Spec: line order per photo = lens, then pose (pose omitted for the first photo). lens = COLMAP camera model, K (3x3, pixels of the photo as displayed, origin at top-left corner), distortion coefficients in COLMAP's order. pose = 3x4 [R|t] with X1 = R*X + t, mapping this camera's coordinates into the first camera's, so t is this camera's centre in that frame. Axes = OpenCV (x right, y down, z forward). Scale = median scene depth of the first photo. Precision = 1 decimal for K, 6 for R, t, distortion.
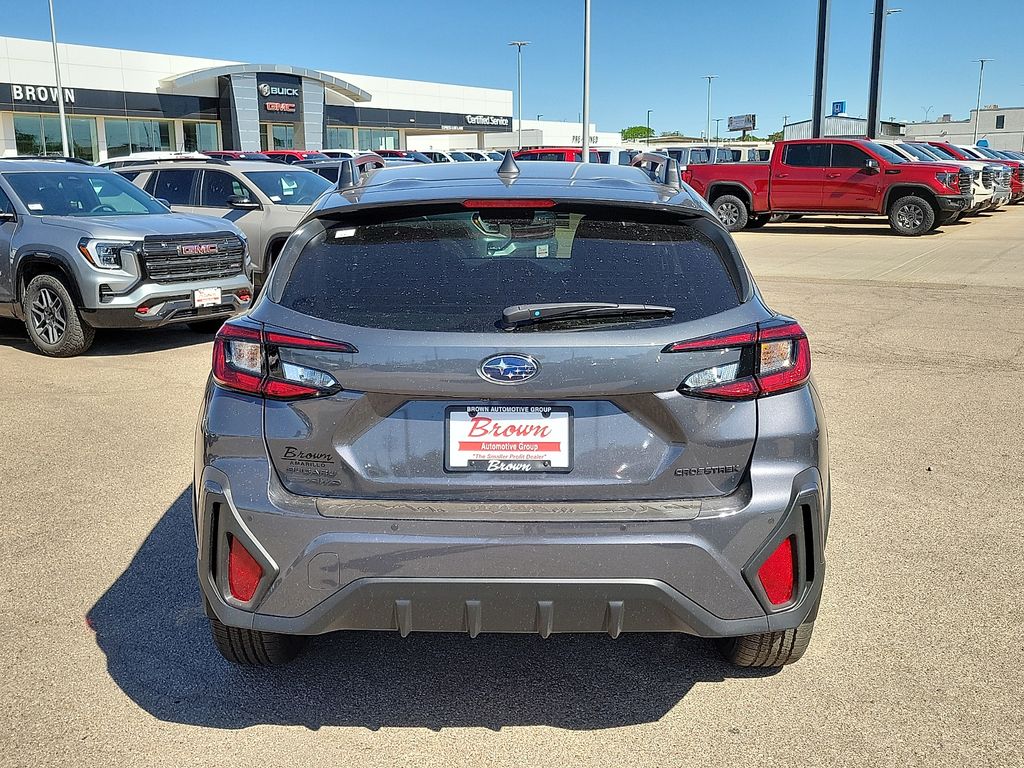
lens RADIAL K [[1065.8, 0, 472.3], [0, 1065.8, 383.1], [0, 0, 1]] dist [0.049169, -0.017800]
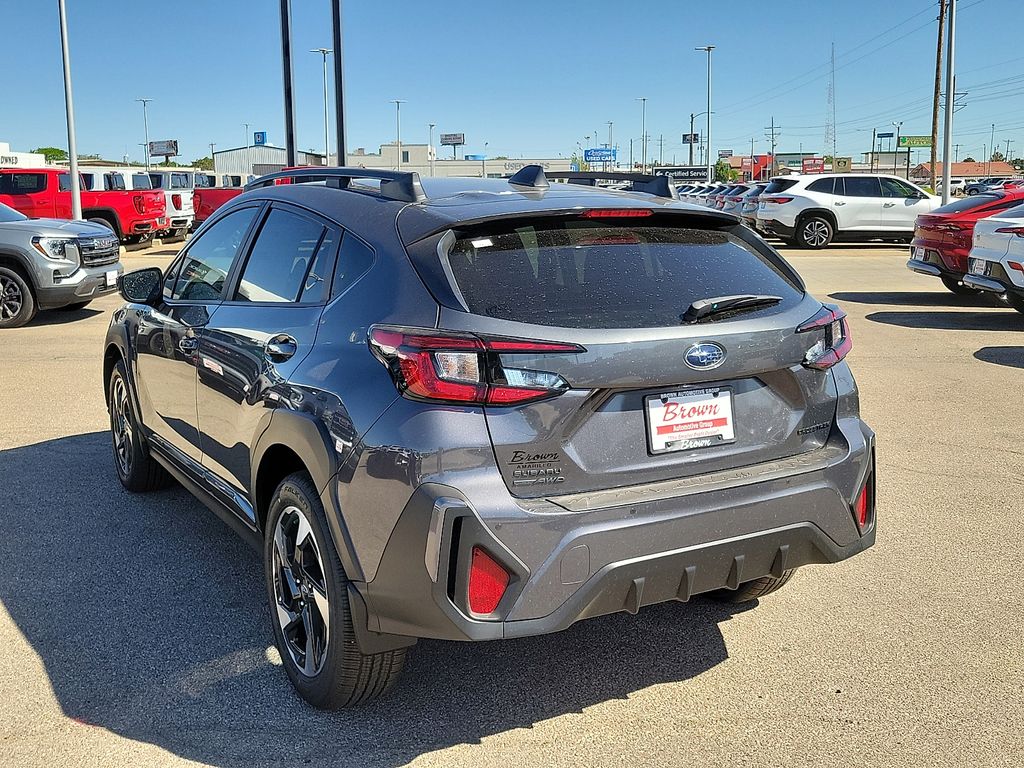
lens RADIAL K [[1064.6, 0, 514.2], [0, 1064.6, 362.8], [0, 0, 1]] dist [0.048361, -0.013454]
pose [[0.843959, -0.078194, 0.530677, -0.703194], [0.100459, 0.994854, -0.013175, -0.010865], [-0.526916, 0.064431, 0.847471, 0.138822]]
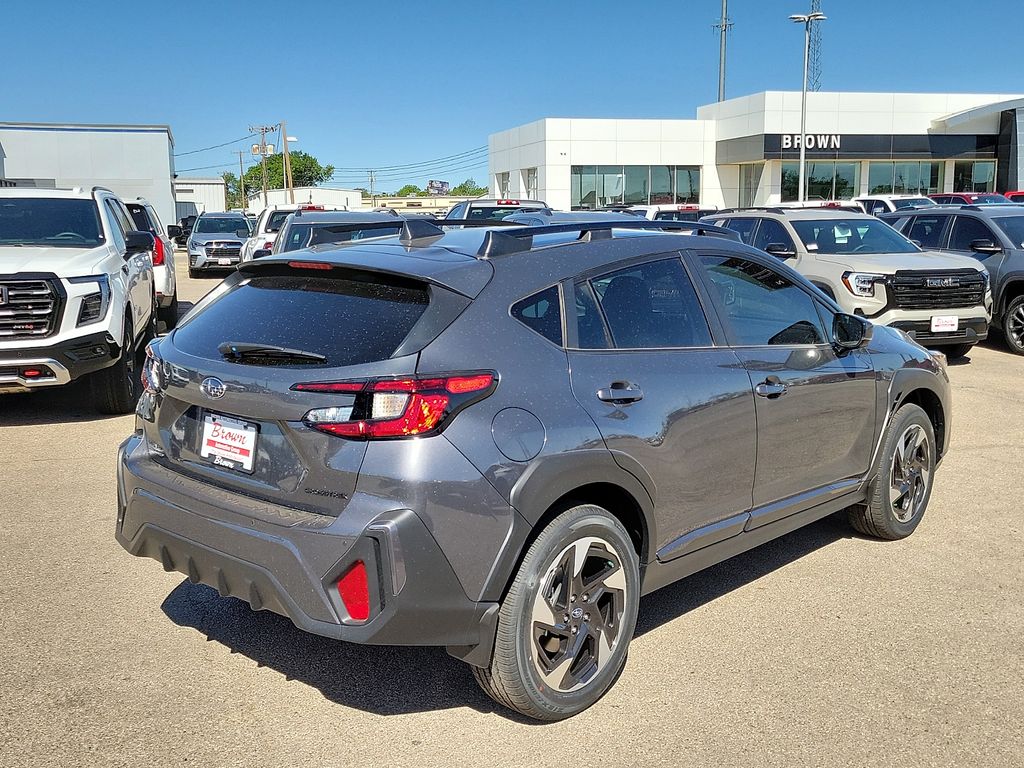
lens RADIAL K [[1048.5, 0, 465.6], [0, 1048.5, 388.7], [0, 0, 1]] dist [0.055751, -0.008238]
pose [[0.738959, 0.115039, -0.663857, 1.089682], [-0.133969, 0.990729, 0.022558, -0.080541], [0.660297, 0.072267, 0.747520, 0.211478]]
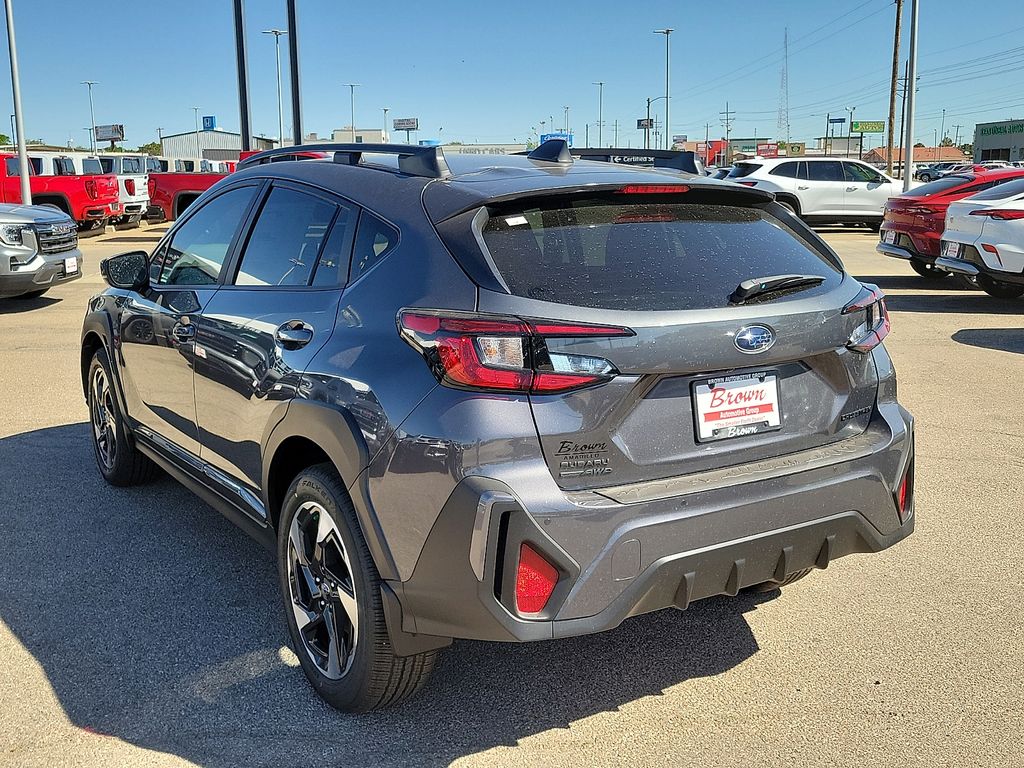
lens RADIAL K [[1063.7, 0, 512.0], [0, 1063.7, 384.0], [0, 0, 1]] dist [0.039631, 0.009211]
pose [[0.820910, -0.102999, 0.561692, -0.738896], [0.108938, 0.993782, 0.023020, -0.018361], [-0.560570, 0.042292, 0.827026, 0.235842]]
